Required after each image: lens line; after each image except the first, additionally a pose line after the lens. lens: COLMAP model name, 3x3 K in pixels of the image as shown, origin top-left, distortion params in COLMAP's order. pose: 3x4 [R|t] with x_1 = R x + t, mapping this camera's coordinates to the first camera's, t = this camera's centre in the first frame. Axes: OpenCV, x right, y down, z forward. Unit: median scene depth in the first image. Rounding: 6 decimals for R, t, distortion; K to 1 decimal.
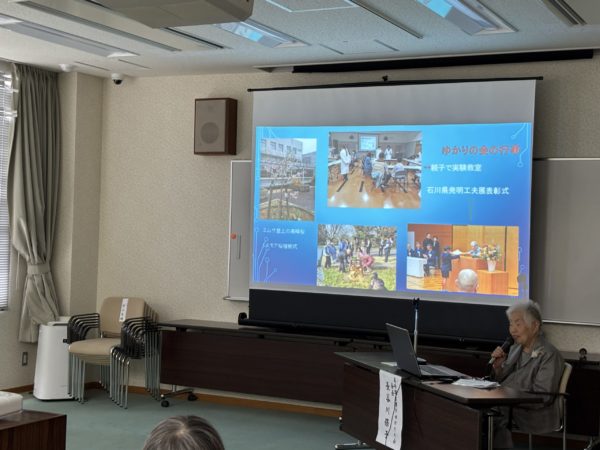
lens RADIAL K [[985.0, 0, 302.4], [0, 985.0, 222.0], [0, 0, 1]] dist [0.102620, 0.000000]
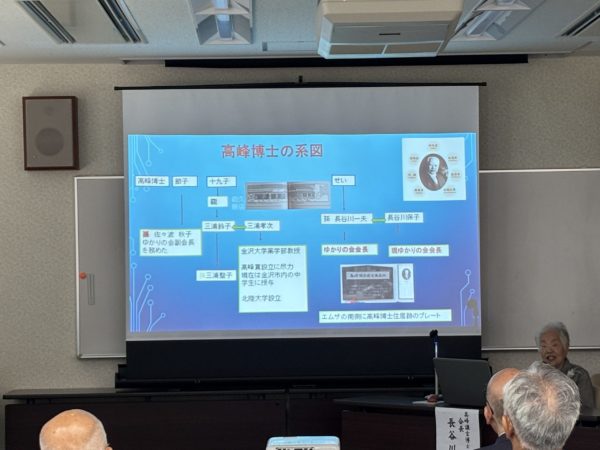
lens RADIAL K [[1651.8, 0, 300.6], [0, 1651.8, 225.5], [0, 0, 1]] dist [0.171826, 0.000000]
pose [[0.883233, -0.038086, 0.467386, -0.575735], [0.040743, 0.999160, 0.004426, -0.025853], [-0.467162, 0.015134, 0.884042, -0.247273]]
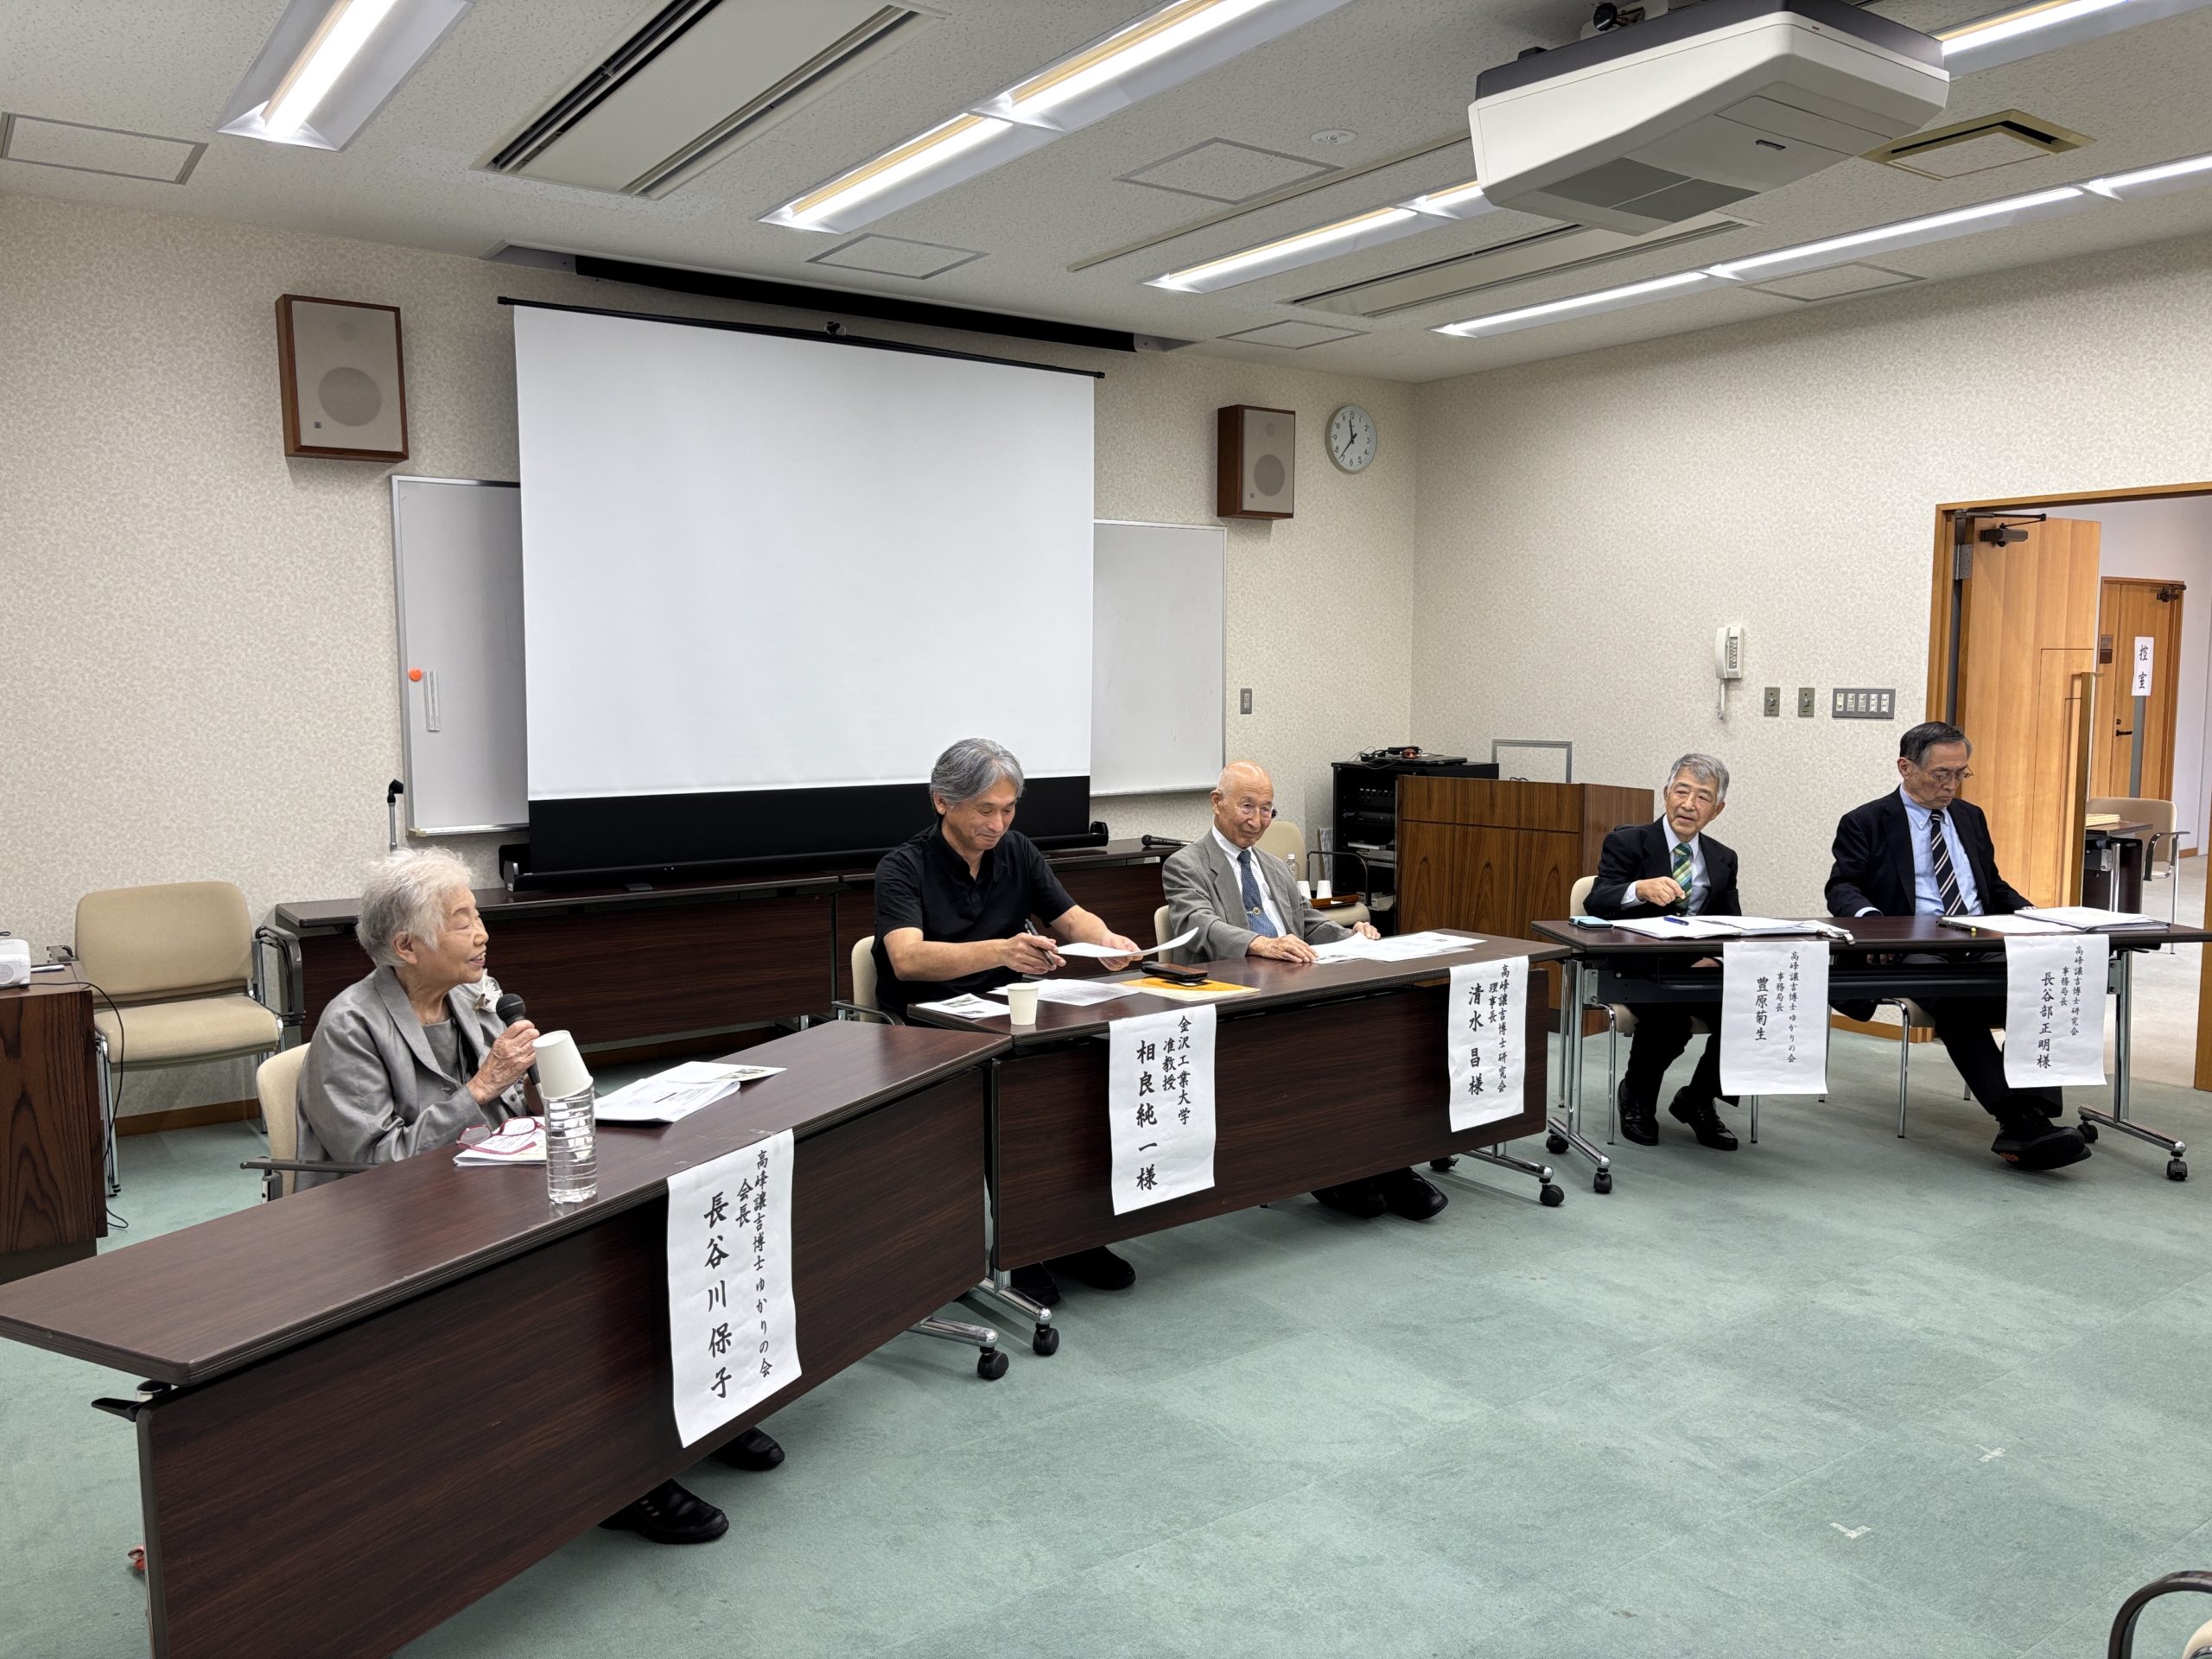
lens RADIAL K [[1684.5, 0, 1115.7], [0, 1684.5, 827.2], [0, 0, 1]] dist [-0.003953, 0.003130]
pose [[0.465856, -0.113713, 0.877524, -0.588330], [0.012590, 0.992460, 0.121924, -0.002891], [-0.884771, -0.045751, 0.463774, 0.483542]]
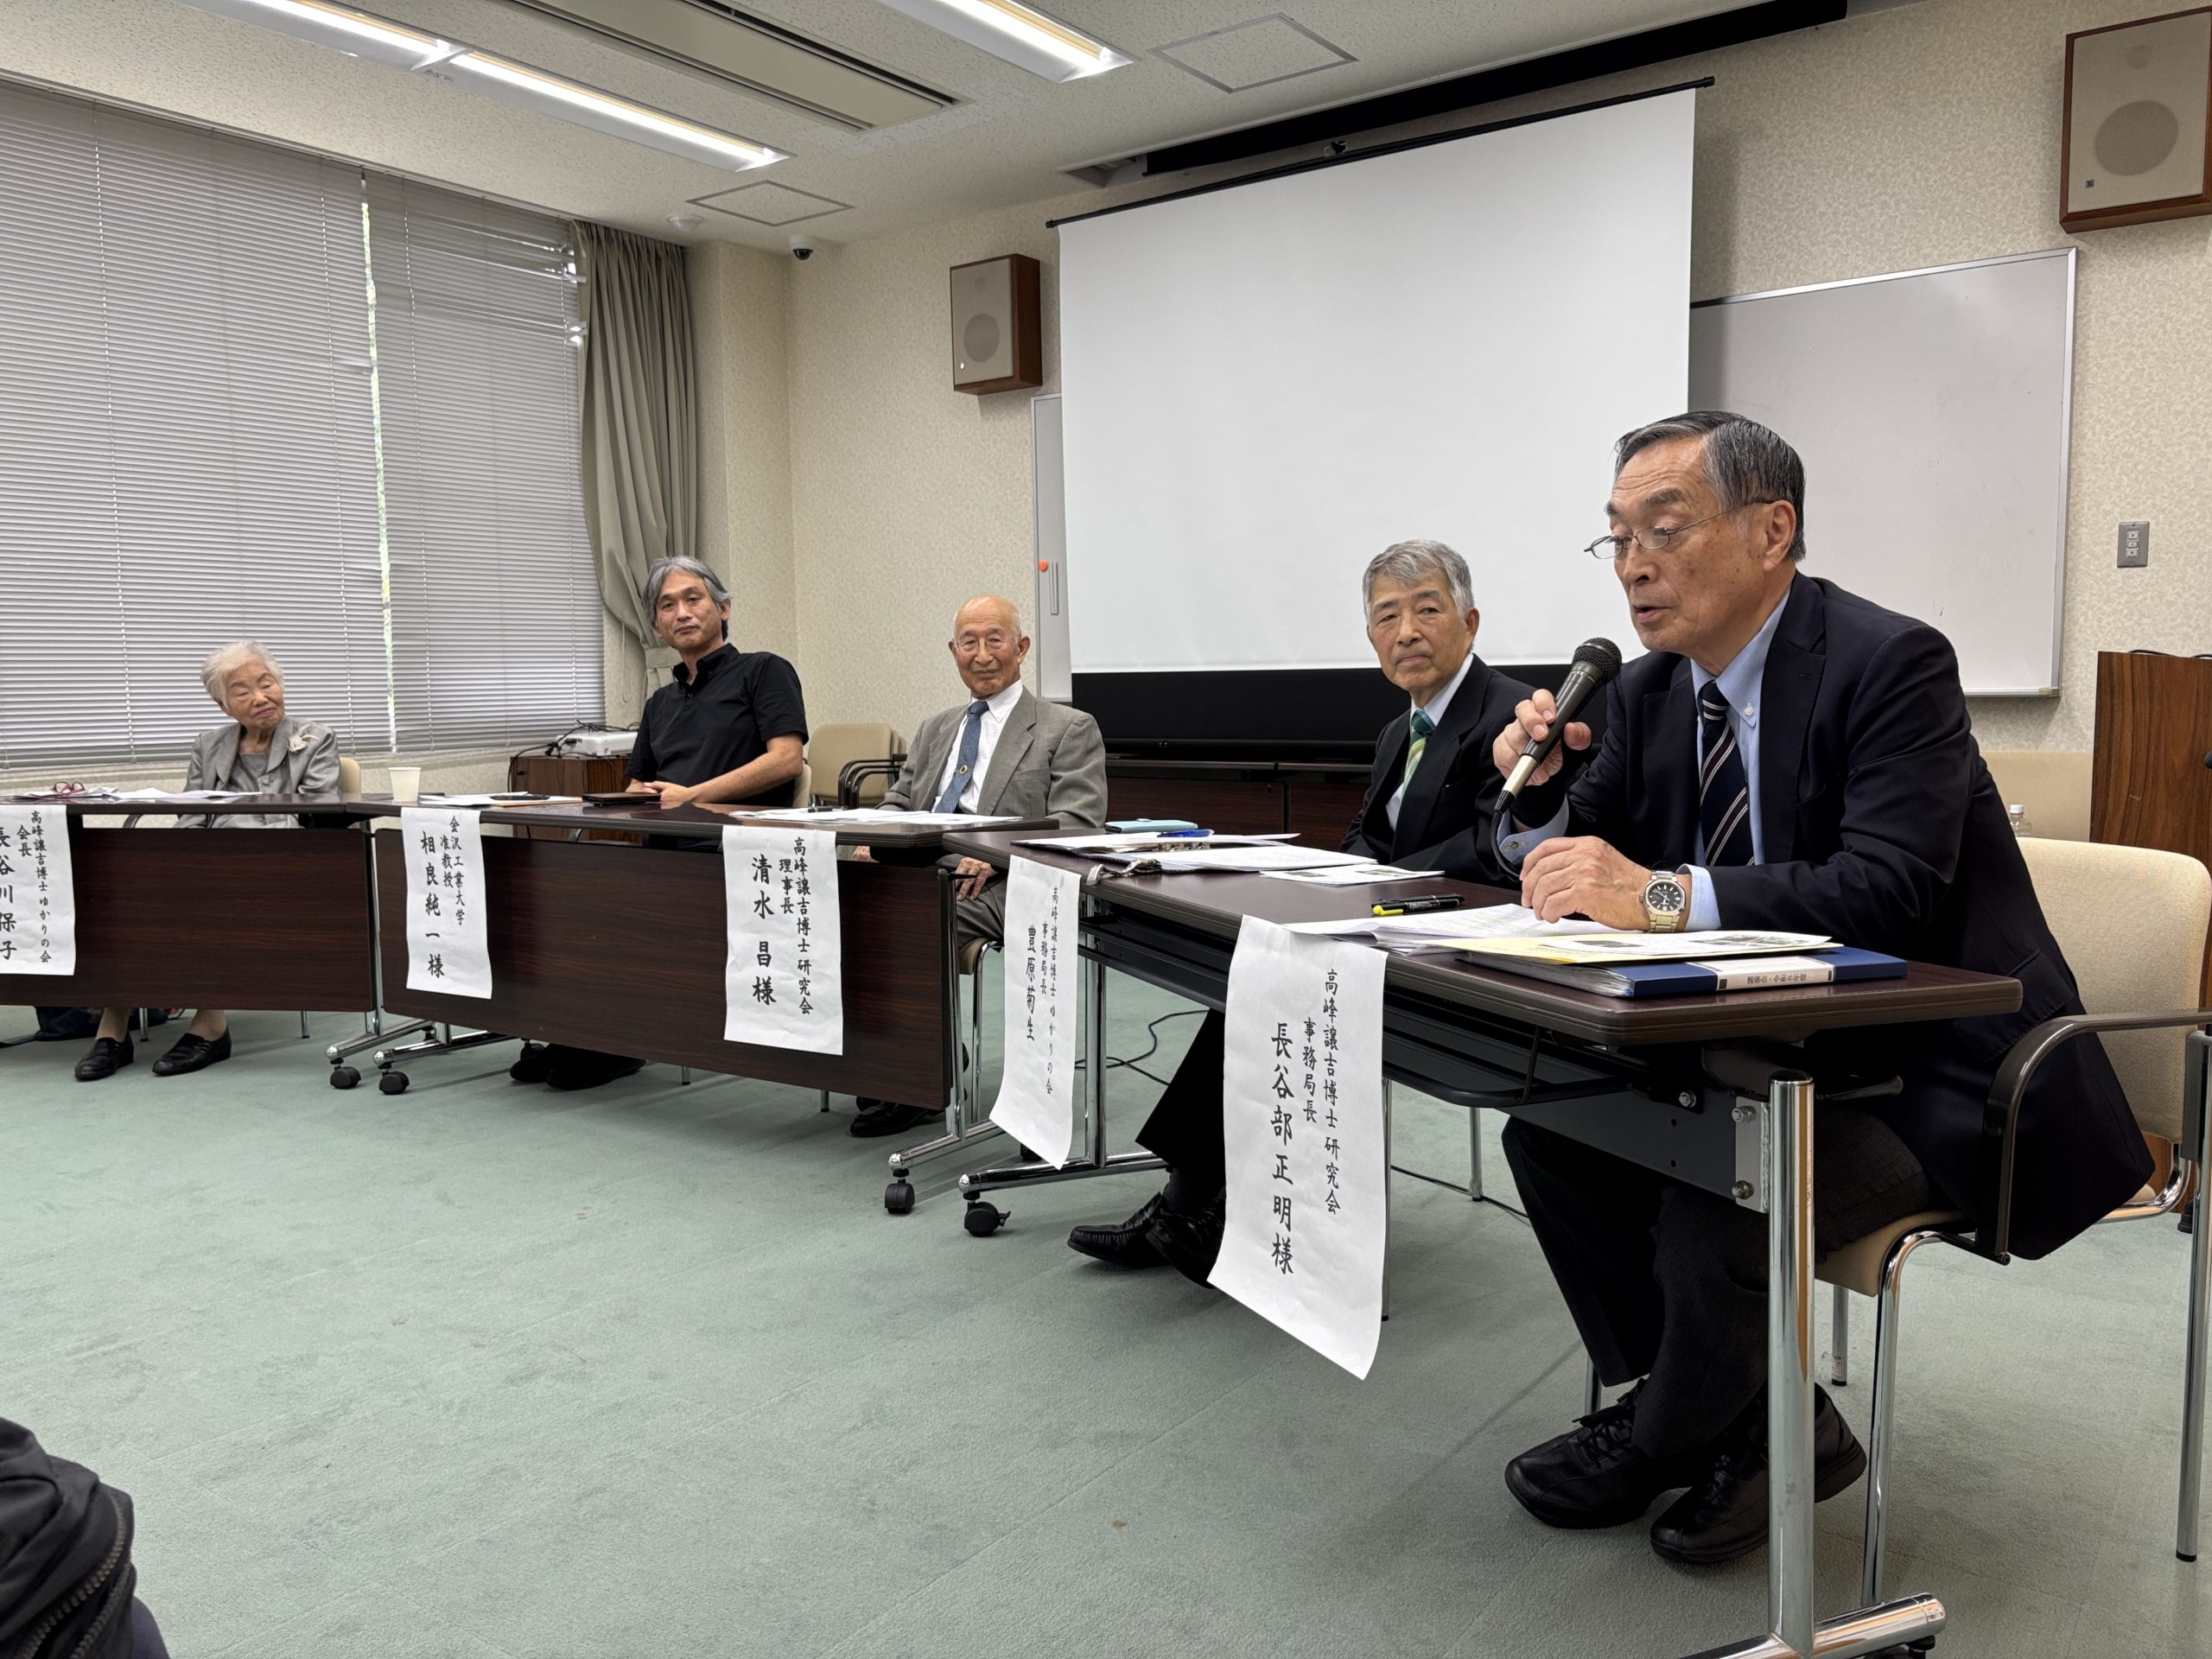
lens RADIAL K [[1684.5, 0, 1105.1], [0, 1684.5, 841.1], [0, 0, 1]] dist [-0.003953, 0.003130]
pose [[0.984431, -0.027967, -0.173534, 0.100760], [0.044626, 0.994680, 0.092849, 0.078822], [0.170014, -0.099148, 0.980441, 0.241166]]
